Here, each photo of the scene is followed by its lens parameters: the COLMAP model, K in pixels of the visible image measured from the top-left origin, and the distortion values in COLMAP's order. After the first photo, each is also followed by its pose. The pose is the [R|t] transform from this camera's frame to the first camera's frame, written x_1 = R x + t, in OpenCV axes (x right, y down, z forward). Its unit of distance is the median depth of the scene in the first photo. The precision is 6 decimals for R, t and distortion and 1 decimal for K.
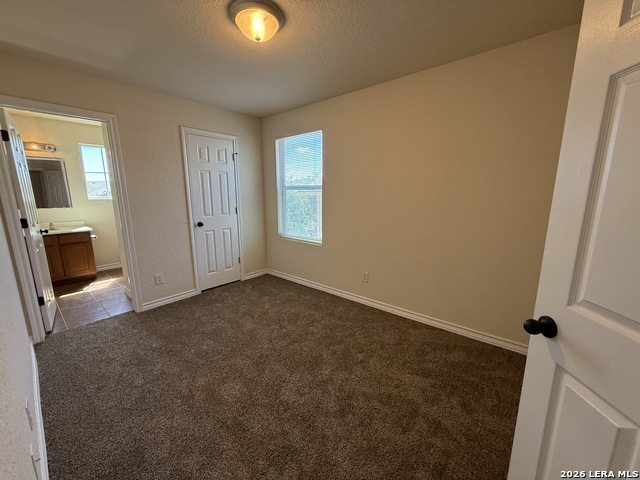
lens RADIAL K [[254.7, 0, 318.9], [0, 254.7, 239.5], [0, 0, 1]] dist [-0.000288, 0.000407]
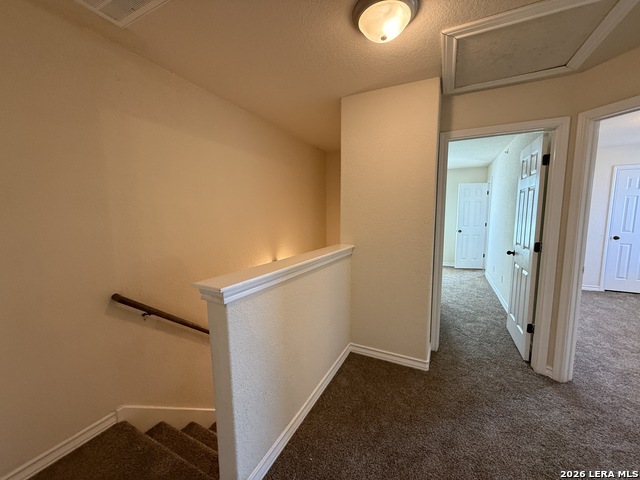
lens RADIAL K [[254.7, 0, 319.3], [0, 254.7, 240.6], [0, 0, 1]] dist [-0.000288, 0.000407]
pose [[0.237559, 0.103536, -0.965839, 0.431367], [-0.178041, 0.982100, 0.061488, 0.145488], [0.954917, 0.157352, 0.251741, -0.771768]]
